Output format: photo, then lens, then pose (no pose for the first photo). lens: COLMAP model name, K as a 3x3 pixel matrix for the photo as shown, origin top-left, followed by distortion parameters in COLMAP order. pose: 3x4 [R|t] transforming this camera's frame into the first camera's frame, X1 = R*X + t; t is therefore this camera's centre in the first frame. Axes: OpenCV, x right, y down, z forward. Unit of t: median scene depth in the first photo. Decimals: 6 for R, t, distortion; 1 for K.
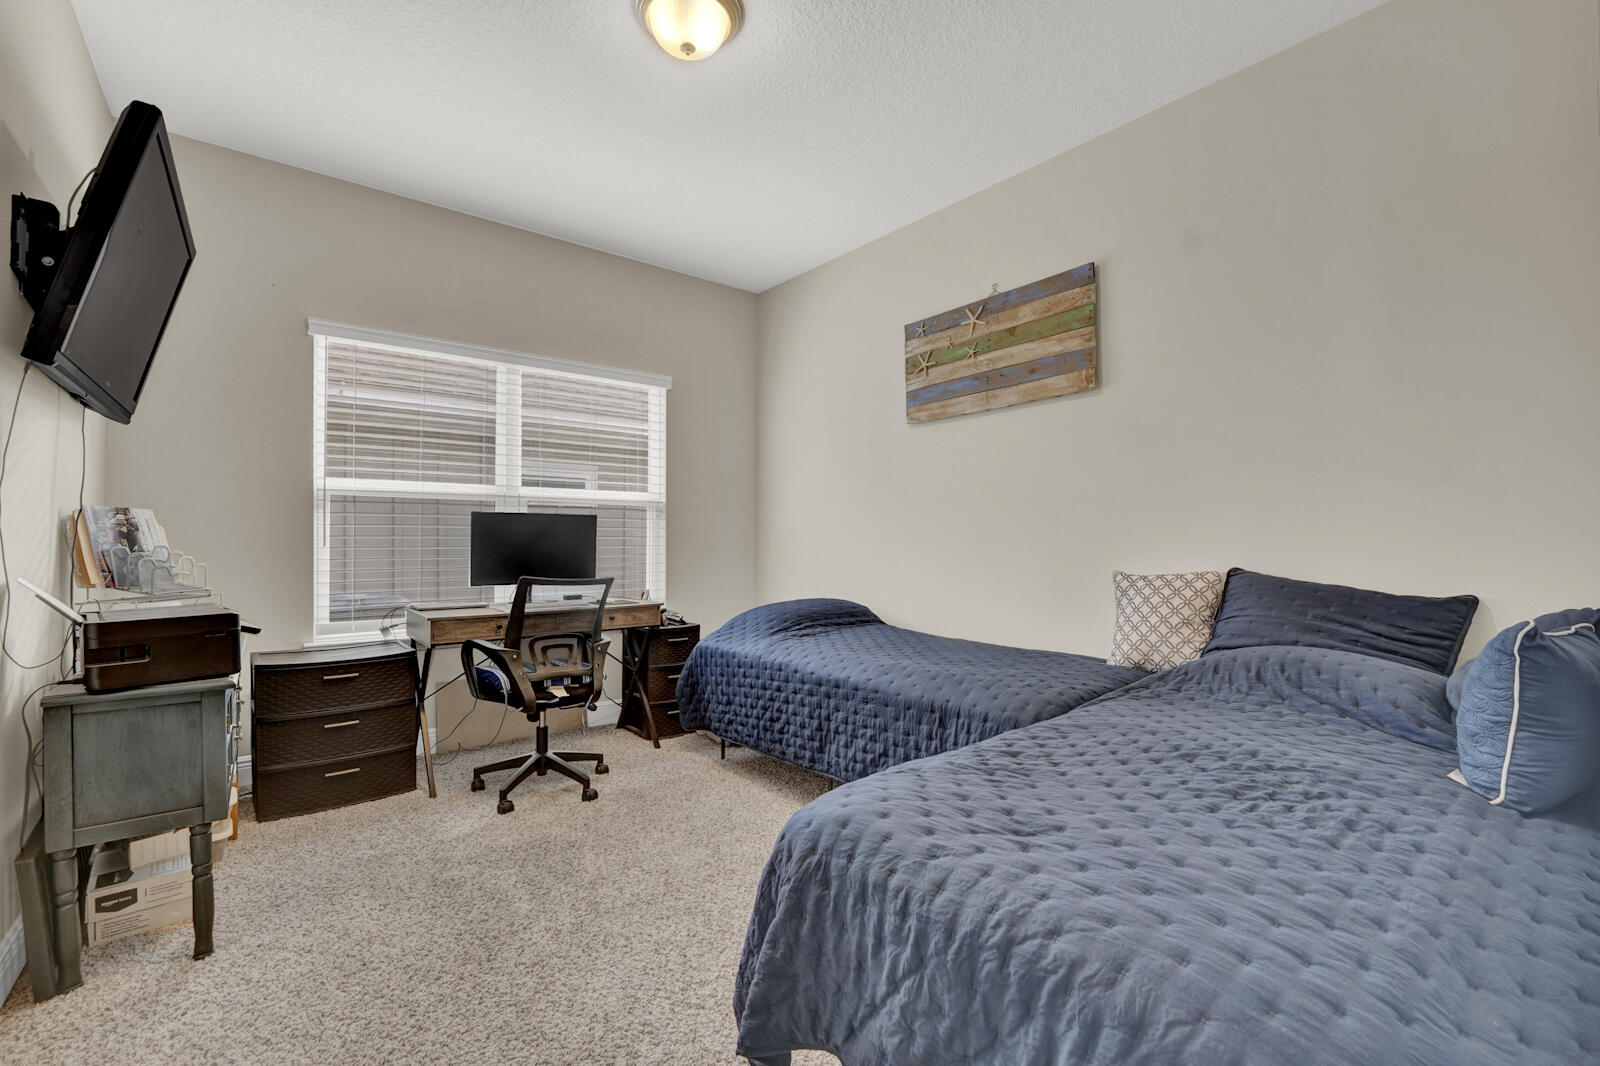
lens RADIAL K [[656.7, 0, 801.9], [0, 656.7, 537.7], [0, 0, 1]] dist [-0.027437, 0.002136]
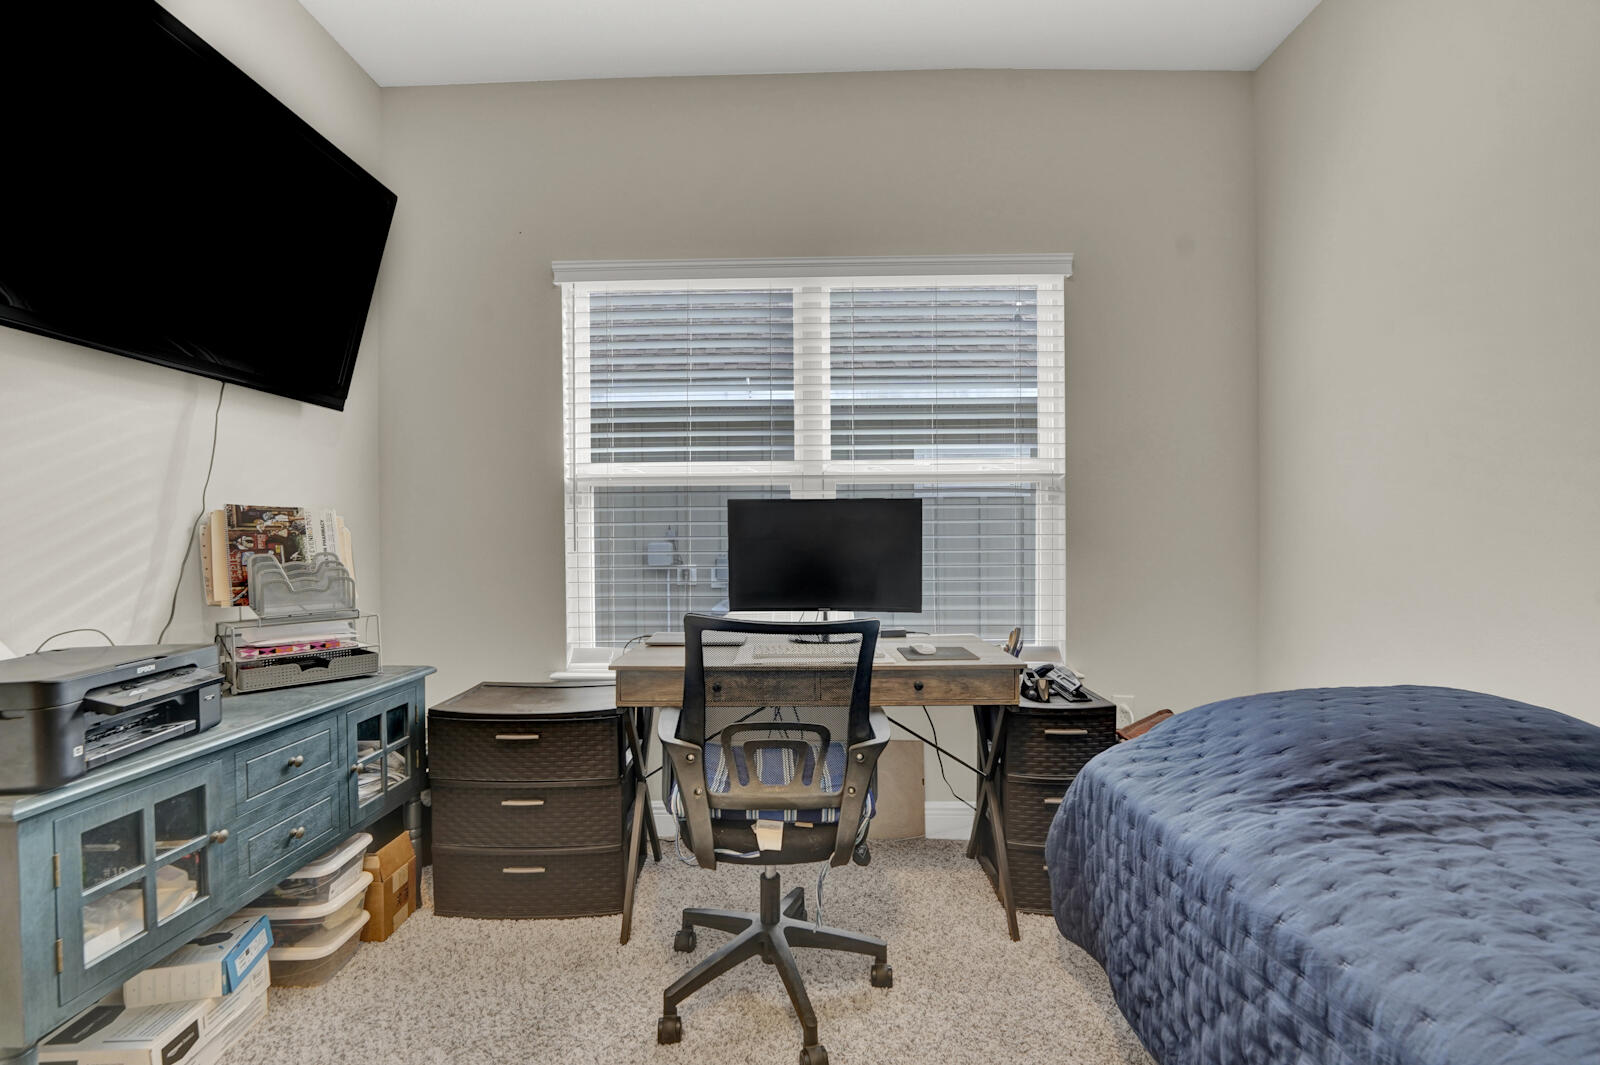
lens RADIAL K [[658.3, 0, 801.4], [0, 658.3, 542.2], [0, 0, 1]] dist [-0.024797, 0.000620]
pose [[0.757964, -0.001201, -0.652295, -0.011024], [0.009908, 0.999904, 0.009672, -0.001815], [0.652221, -0.013794, 0.757903, 0.545756]]
